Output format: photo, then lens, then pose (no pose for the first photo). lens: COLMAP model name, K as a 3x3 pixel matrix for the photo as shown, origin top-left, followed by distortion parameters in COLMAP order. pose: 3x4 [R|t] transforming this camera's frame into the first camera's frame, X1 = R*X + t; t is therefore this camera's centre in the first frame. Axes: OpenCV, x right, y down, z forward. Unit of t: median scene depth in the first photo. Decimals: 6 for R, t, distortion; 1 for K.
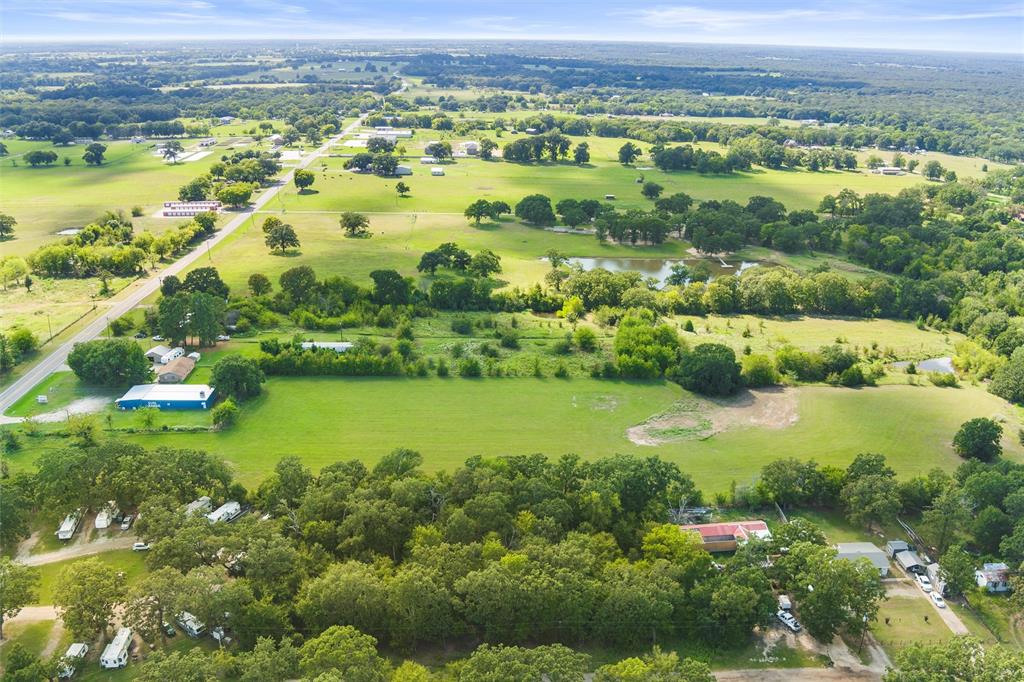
lens RADIAL K [[829.5, 0, 512.9], [0, 829.5, 339.9], [0, 0, 1]] dist [-0.078889, 0.043002]
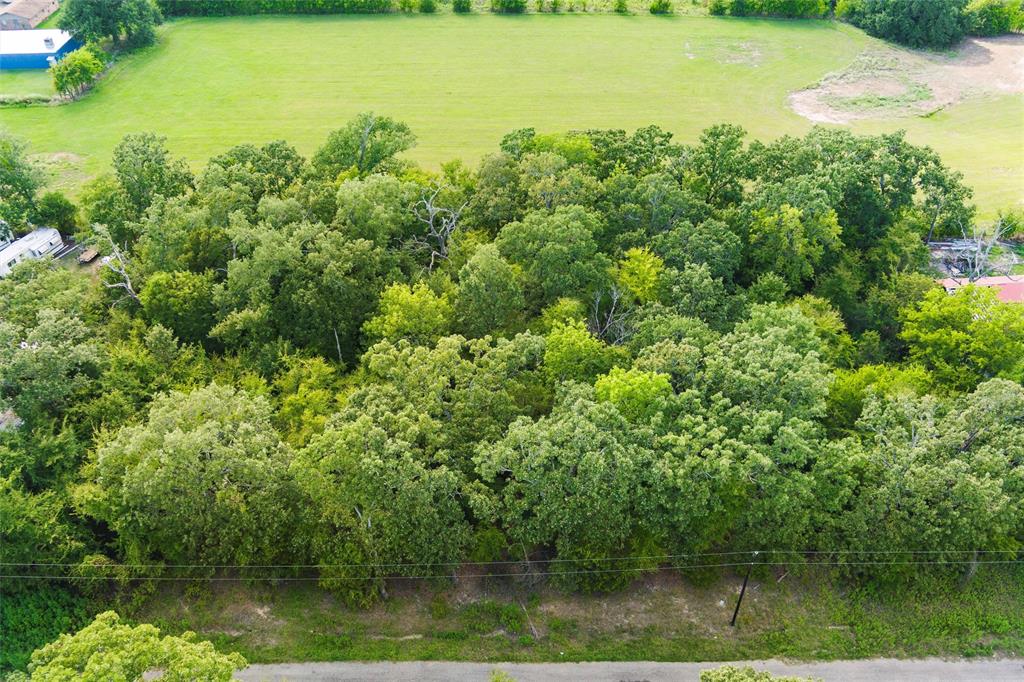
lens RADIAL K [[829.5, 0, 513.3], [0, 829.5, 345.5], [0, 0, 1]] dist [-0.078889, 0.043002]
pose [[0.999084, 0.008905, -0.041865, -0.030444], [0.005964, 0.939612, 0.342189, 0.097694], [0.042384, -0.342125, 0.938698, 0.529420]]
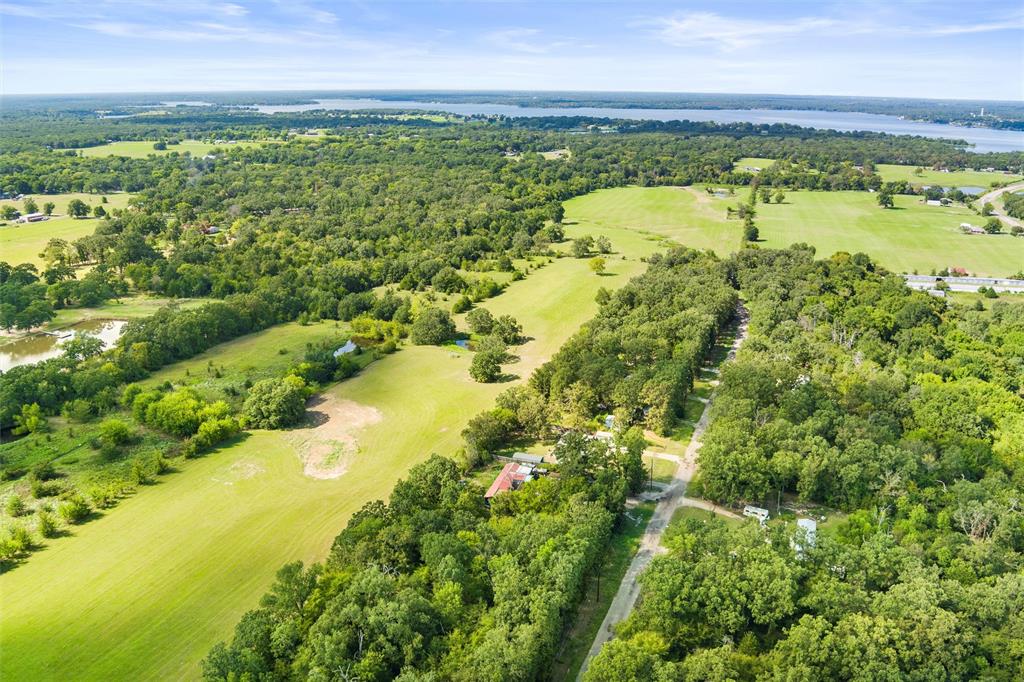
lens RADIAL K [[829.5, 0, 512.3], [0, 829.5, 344.3], [0, 0, 1]] dist [-0.078889, 0.043002]
pose [[0.396549, -0.287338, 0.871886, -0.739775], [0.322184, 0.932901, 0.160911, -0.148311], [-0.859620, 0.217098, 0.462517, 0.381720]]
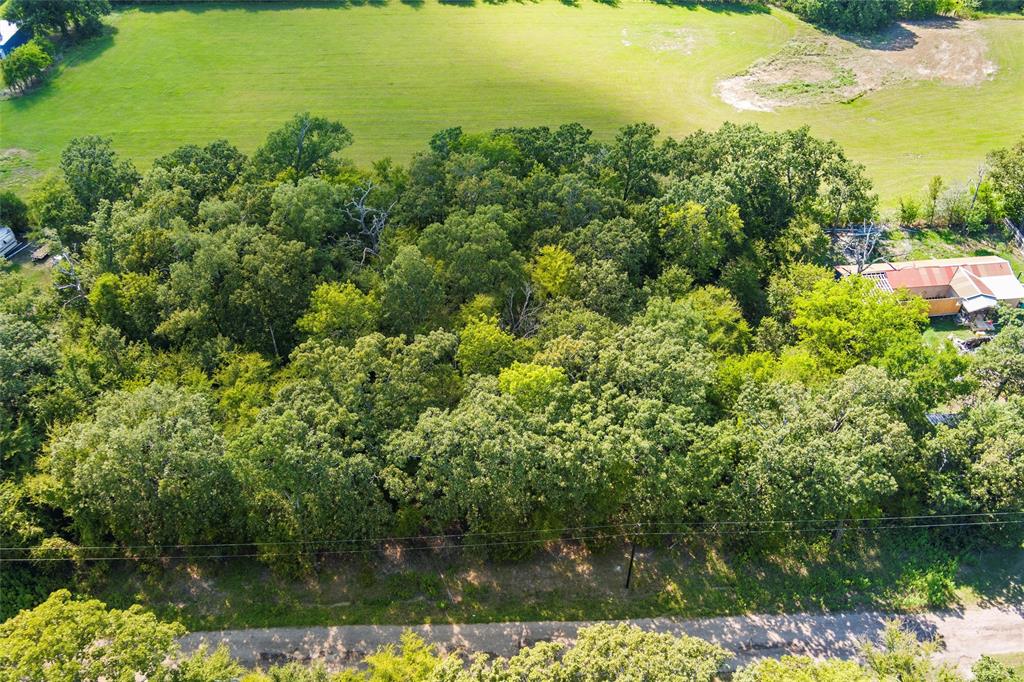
lens RADIAL K [[829.5, 0, 514.1], [0, 829.5, 346.3], [0, 0, 1]] dist [-0.078889, 0.043002]
pose [[0.999944, -0.005682, -0.008977, -0.002567], [0.008683, 0.923958, 0.382396, 0.072815], [0.006122, -0.382452, 0.923955, 0.501110]]
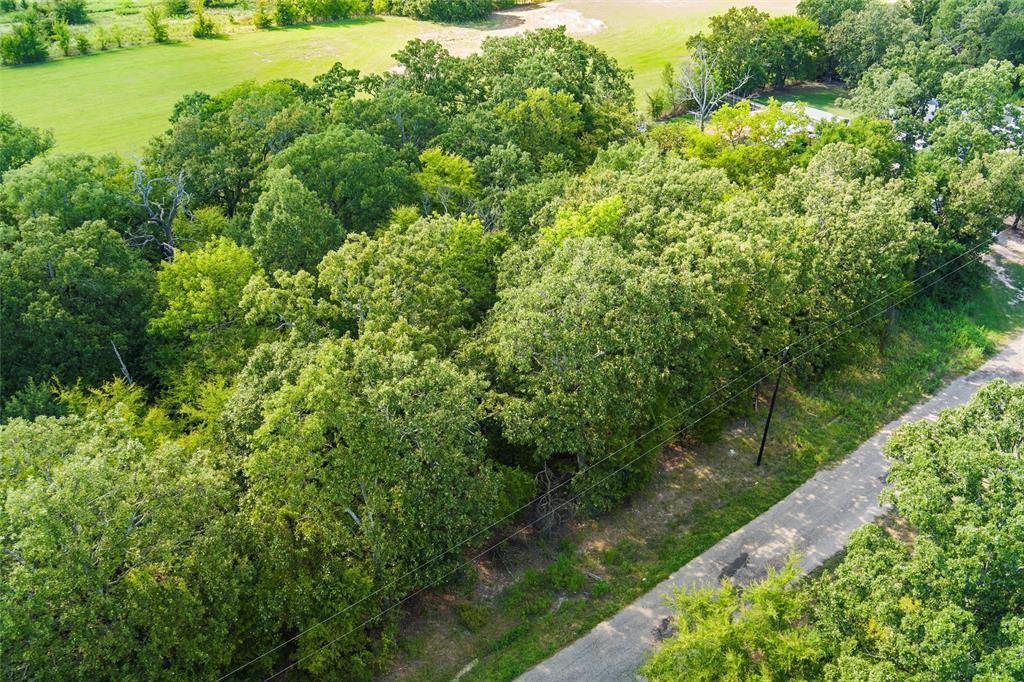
lens RADIAL K [[829.5, 0, 509.3], [0, 829.5, 343.8], [0, 0, 1]] dist [-0.078889, 0.043002]
pose [[0.814079, -0.329256, 0.478399, -0.149546], [0.207040, 0.934169, 0.290624, 0.174214], [-0.542595, -0.137543, 0.828657, 0.617131]]
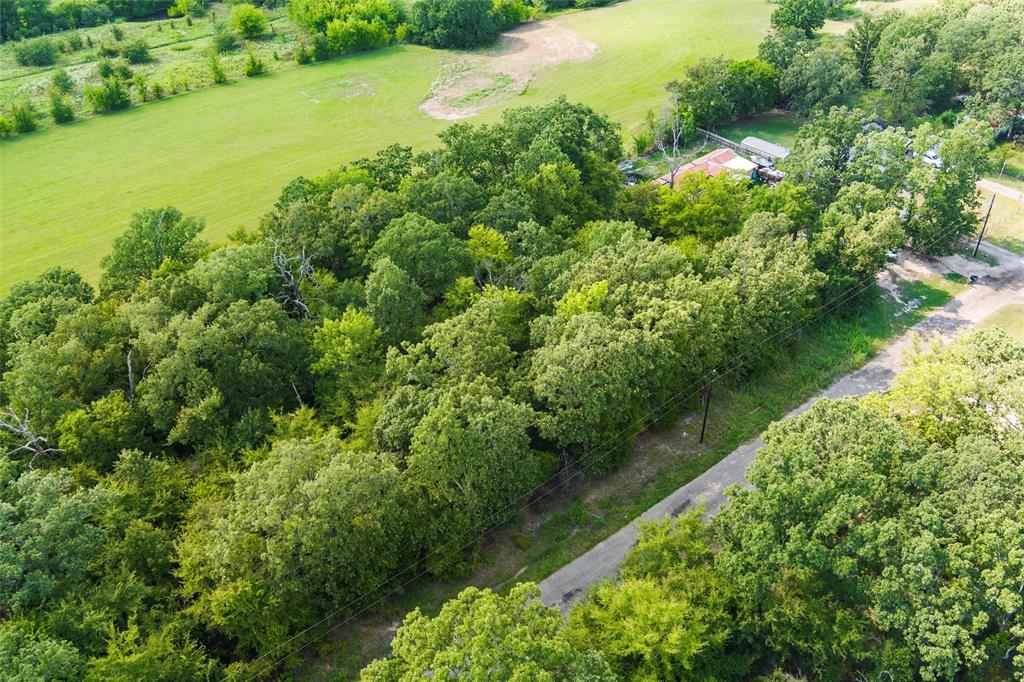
lens RADIAL K [[829.5, 0, 509.1], [0, 829.5, 345.3], [0, 0, 1]] dist [-0.078889, 0.043002]
pose [[0.806493, -0.379704, 0.453205, -0.218725], [0.235183, 0.909299, 0.343313, 0.092253], [-0.542456, -0.170293, 0.822643, 0.503631]]
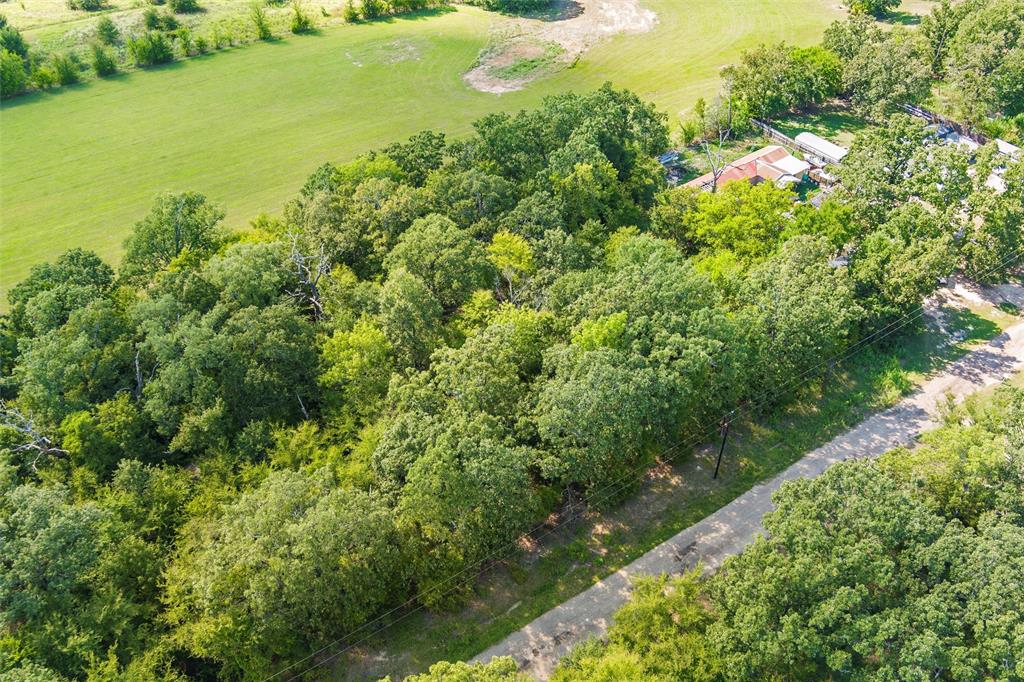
lens RADIAL K [[829.5, 0, 509.7], [0, 829.5, 344.8], [0, 0, 1]] dist [-0.078889, 0.043002]
pose [[0.854648, -0.353518, 0.380265, -0.183842], [0.196341, 0.898062, 0.393618, 0.064767], [-0.480653, -0.261743, 0.836937, 0.514681]]
